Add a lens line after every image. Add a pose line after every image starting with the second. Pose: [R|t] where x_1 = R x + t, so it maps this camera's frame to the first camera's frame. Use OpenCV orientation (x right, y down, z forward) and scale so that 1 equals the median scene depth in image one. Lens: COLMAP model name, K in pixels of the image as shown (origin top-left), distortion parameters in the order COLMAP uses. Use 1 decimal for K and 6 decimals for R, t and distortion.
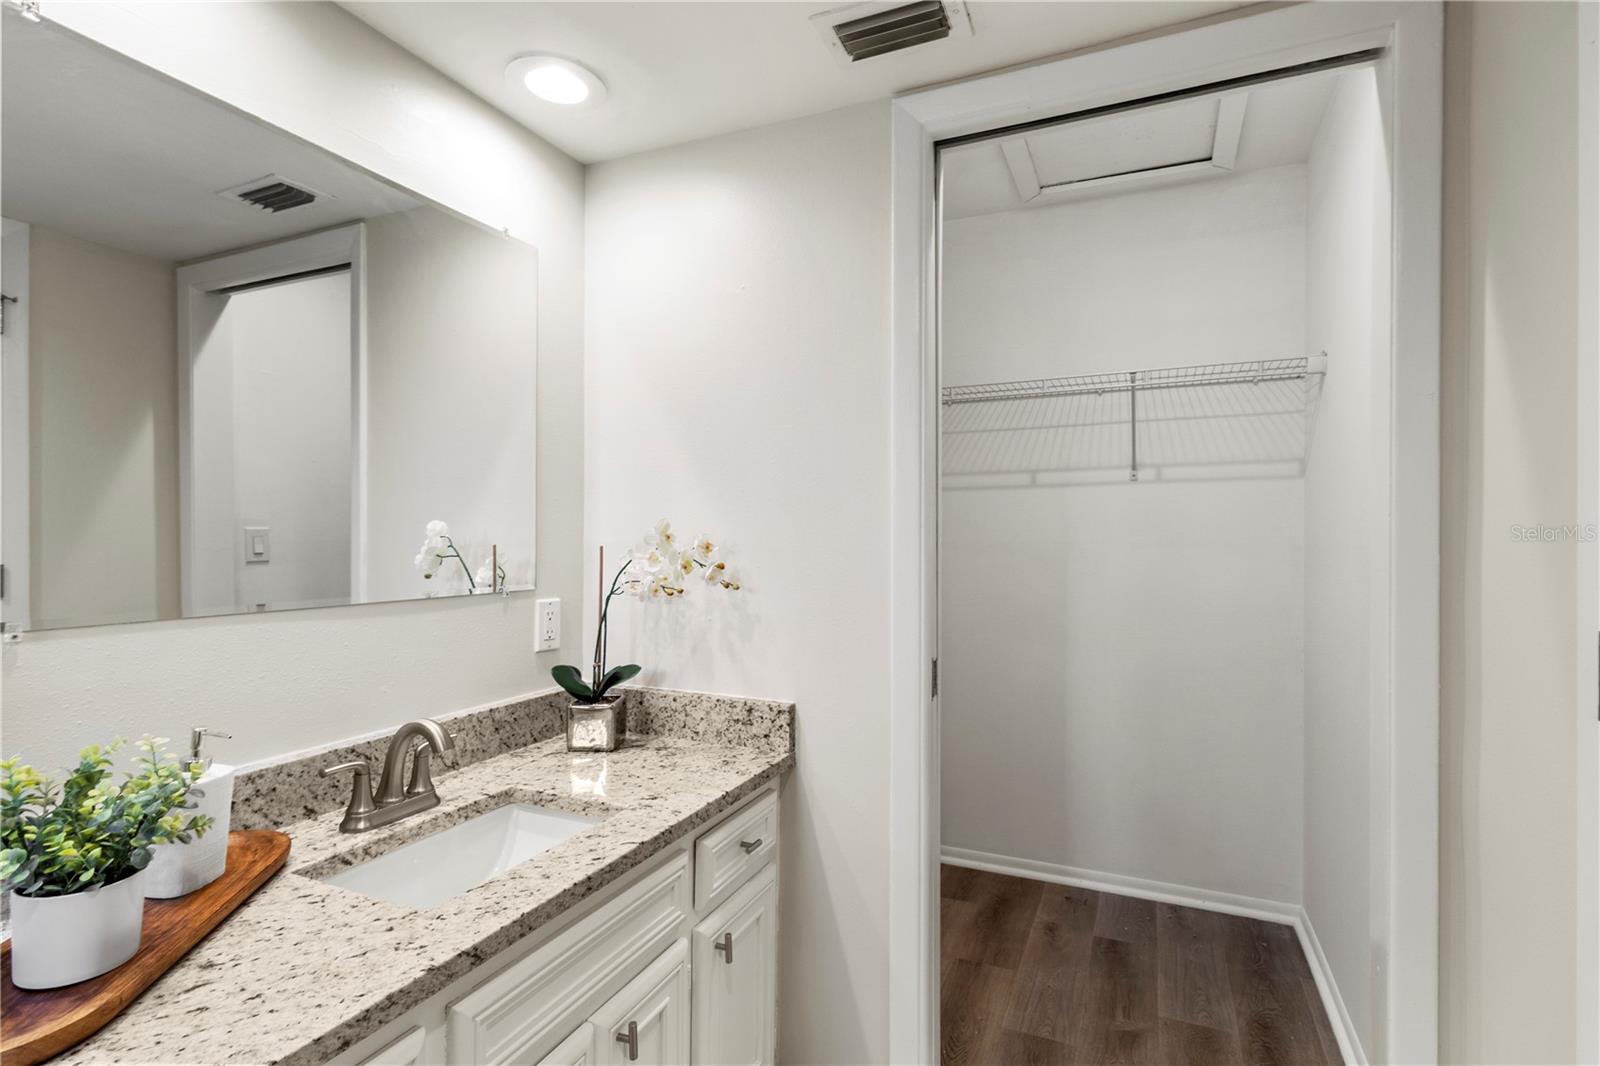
lens RADIAL K [[773.3, 0, 806.0], [0, 773.3, 534.8], [0, 0, 1]] dist [0.001816, -0.000239]
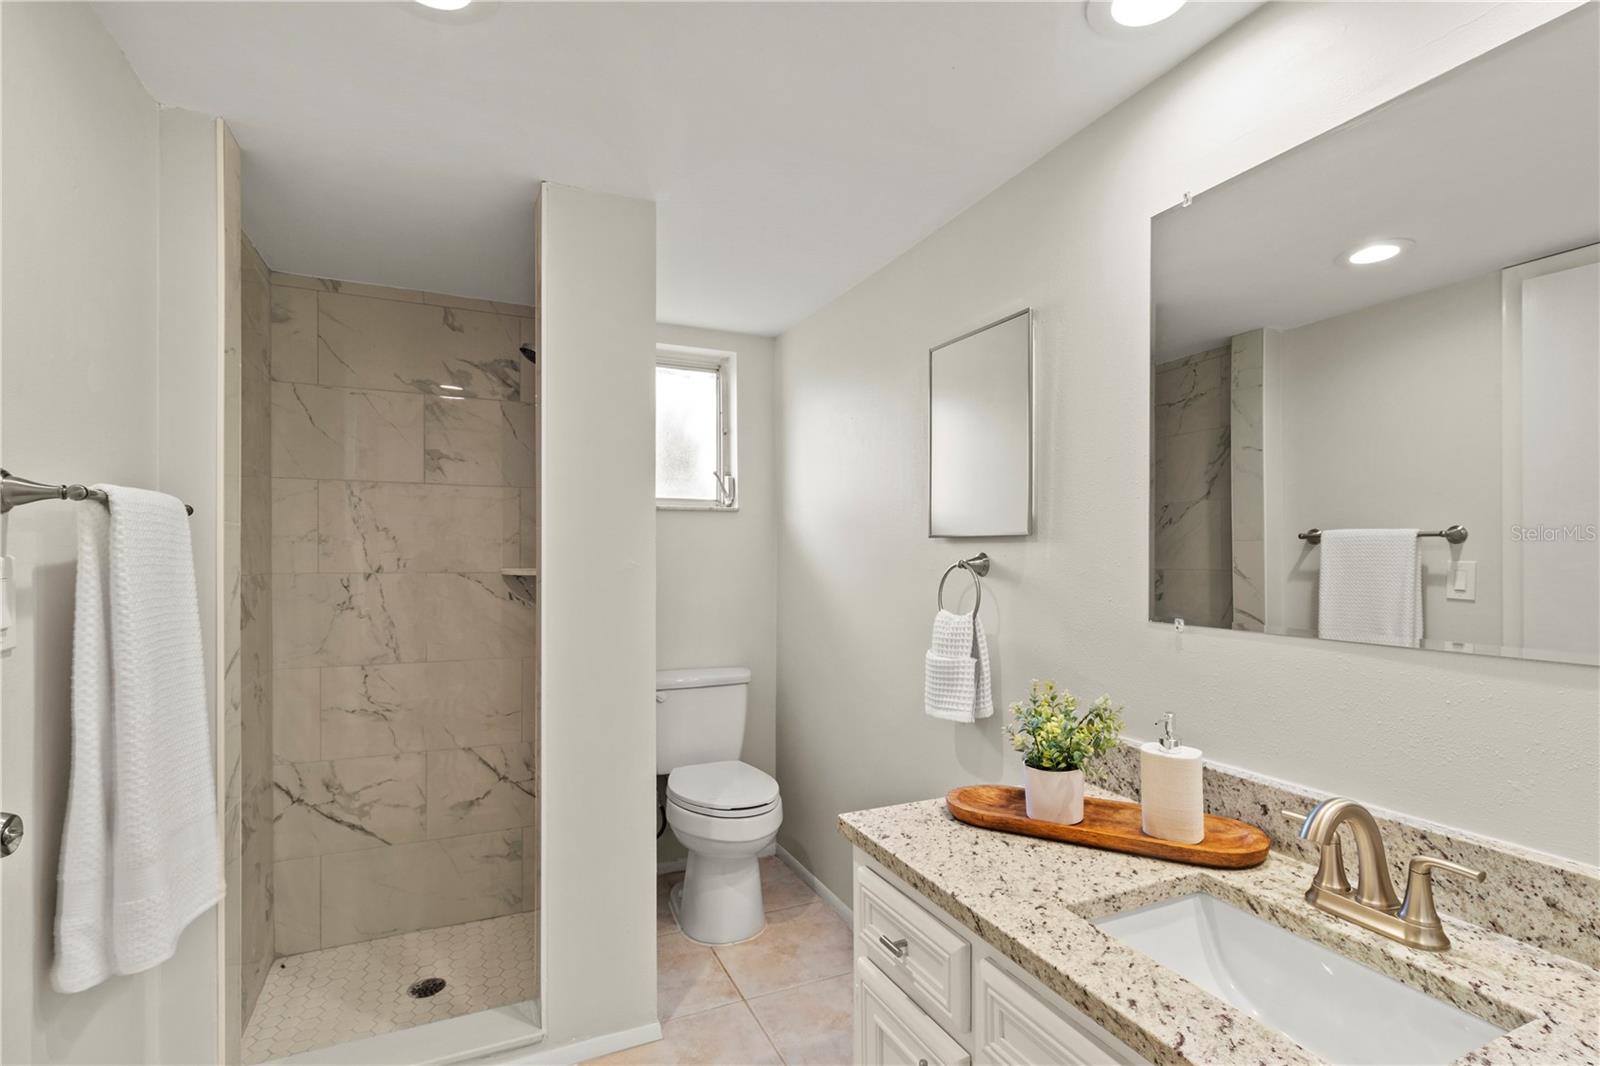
lens RADIAL K [[773.3, 0, 806.4], [0, 773.3, 541.9], [0, 0, 1]] dist [0.001816, -0.000239]
pose [[-0.654700, -0.004304, -0.755877, 0.531428], [0.003358, 0.999957, -0.008602, -0.016429], [0.755882, -0.008170, -0.654657, 1.349306]]
